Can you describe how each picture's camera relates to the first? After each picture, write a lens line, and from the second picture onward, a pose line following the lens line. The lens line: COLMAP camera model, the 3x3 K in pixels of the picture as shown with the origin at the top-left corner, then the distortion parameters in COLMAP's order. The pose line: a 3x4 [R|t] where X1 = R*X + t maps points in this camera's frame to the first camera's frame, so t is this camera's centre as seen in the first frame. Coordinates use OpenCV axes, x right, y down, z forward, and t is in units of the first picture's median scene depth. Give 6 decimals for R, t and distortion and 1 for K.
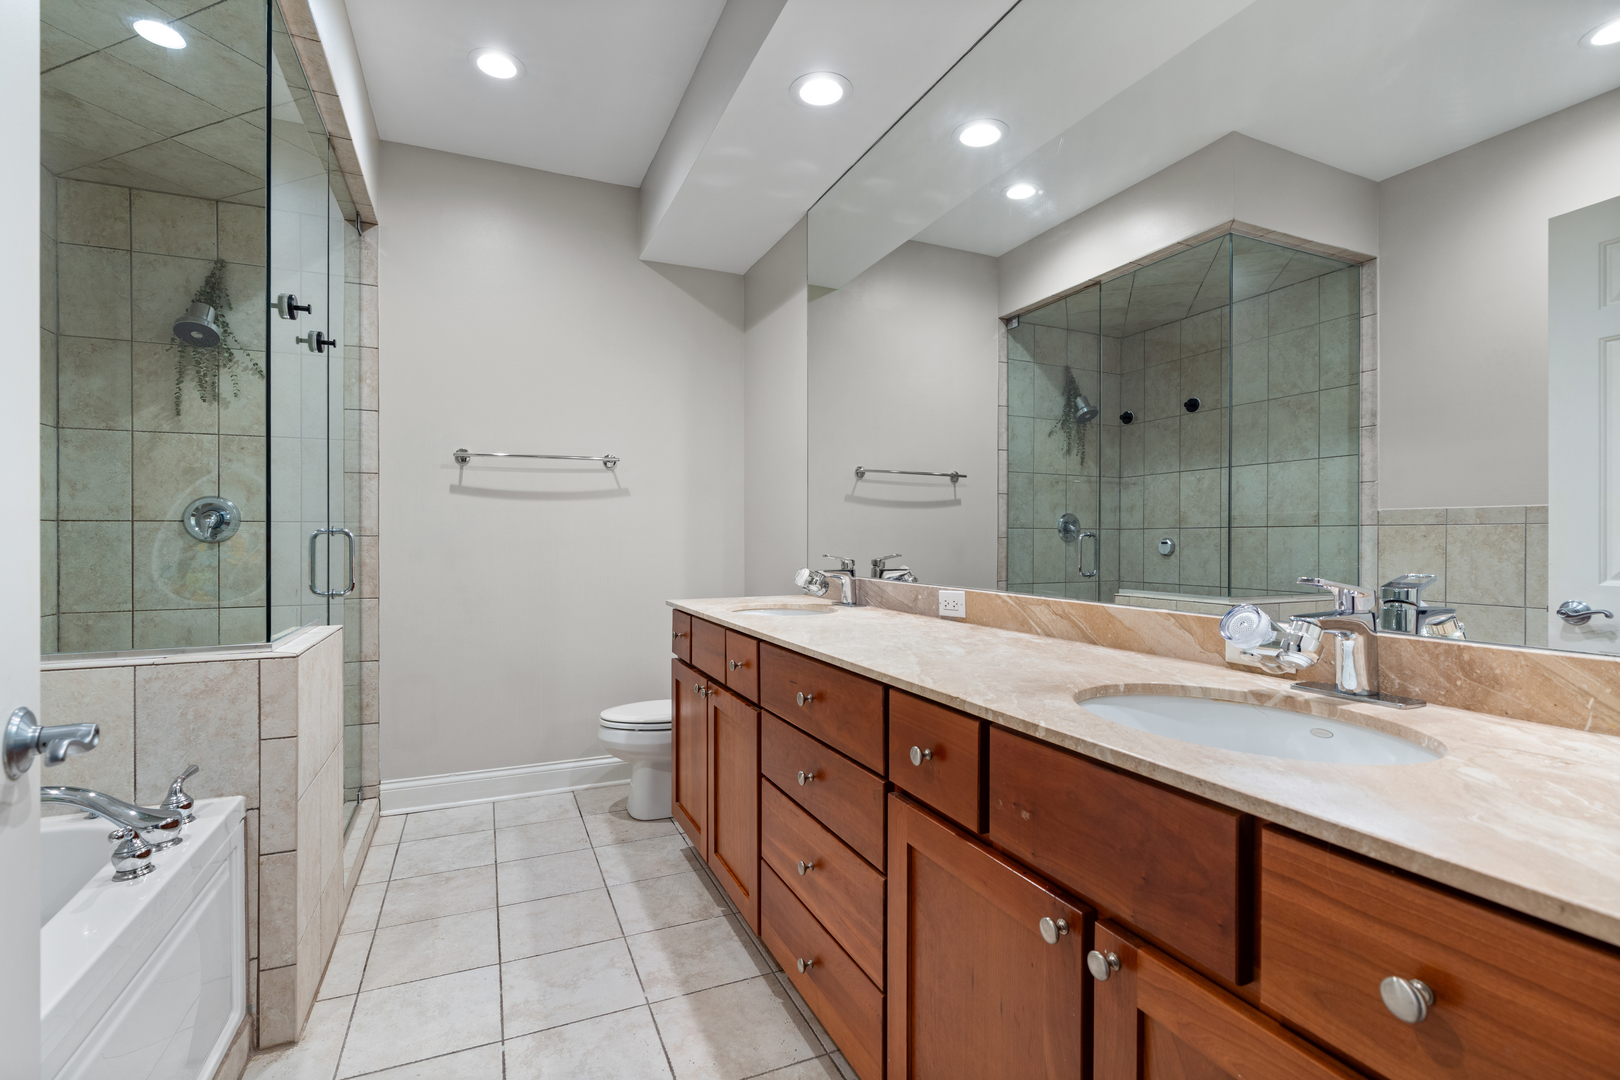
lens RADIAL K [[733.2, 0, 808.4], [0, 733.2, 541.0], [0, 0, 1]] dist [-0.006637, 0.002905]
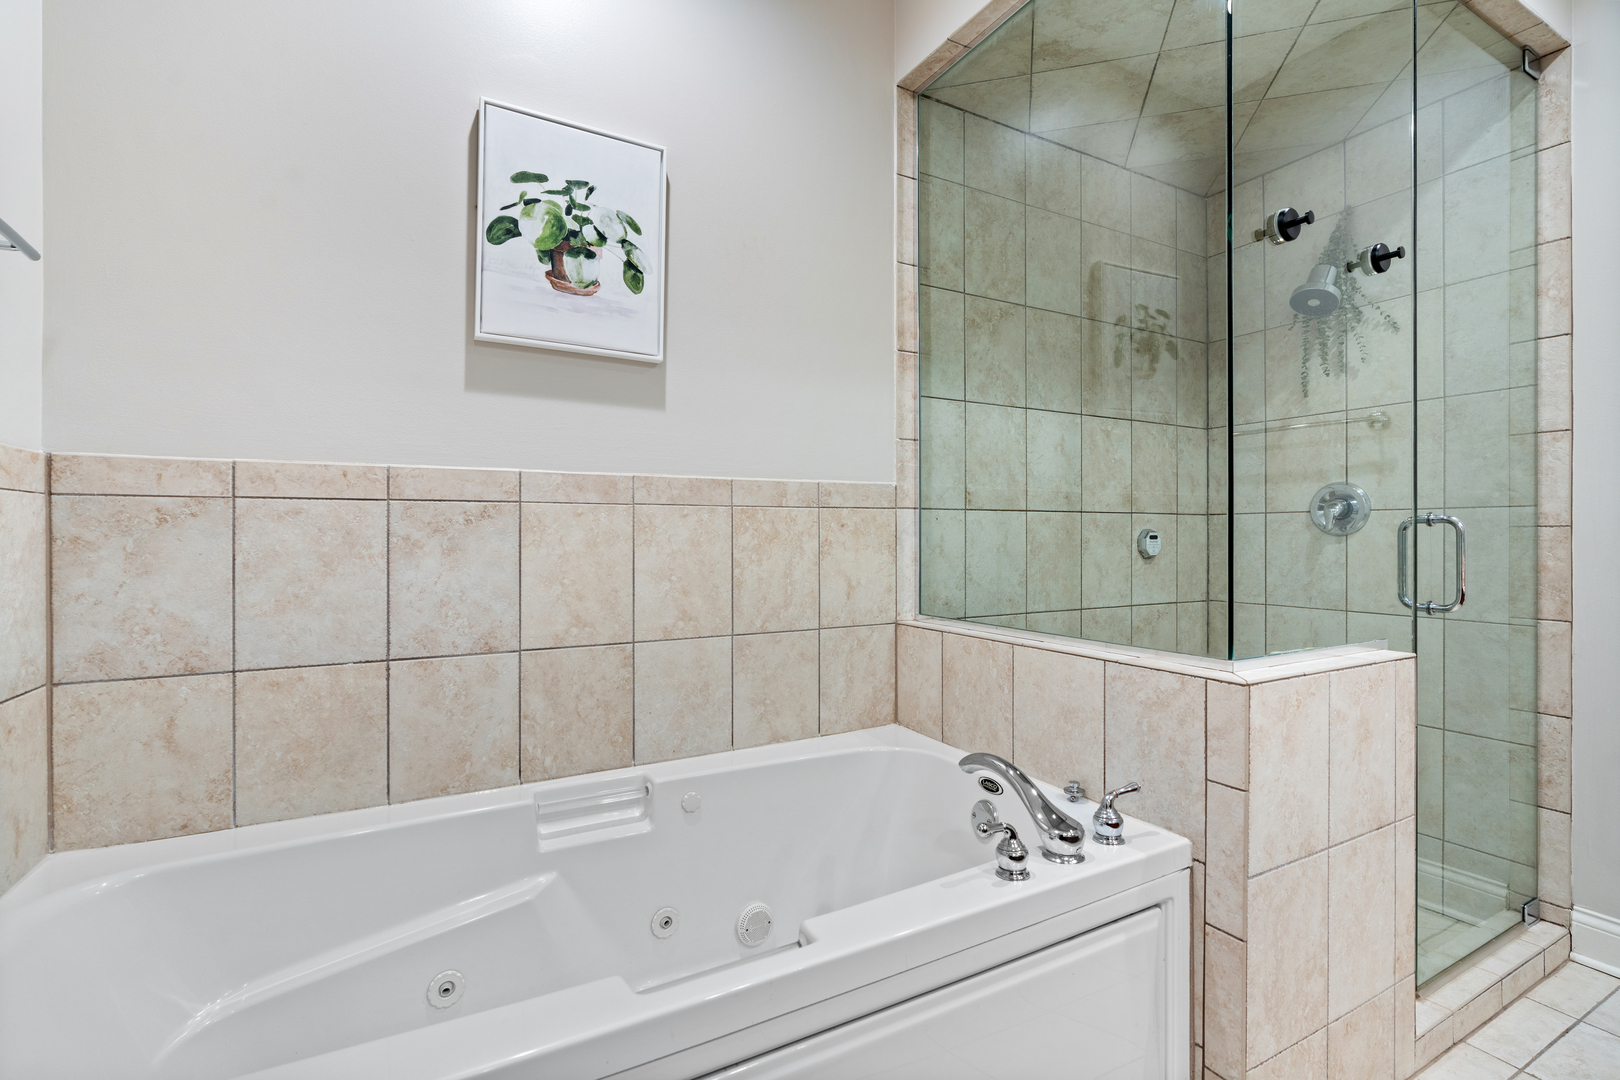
lens RADIAL K [[733.2, 0, 806.0], [0, 733.2, 535.5], [0, 0, 1]] dist [-0.006637, 0.002905]
pose [[0.070107, 0.002604, -0.997536, 0.012500], [-0.002521, 0.999994, 0.002434, 0.001878], [0.997536, 0.002344, 0.070113, 0.309179]]
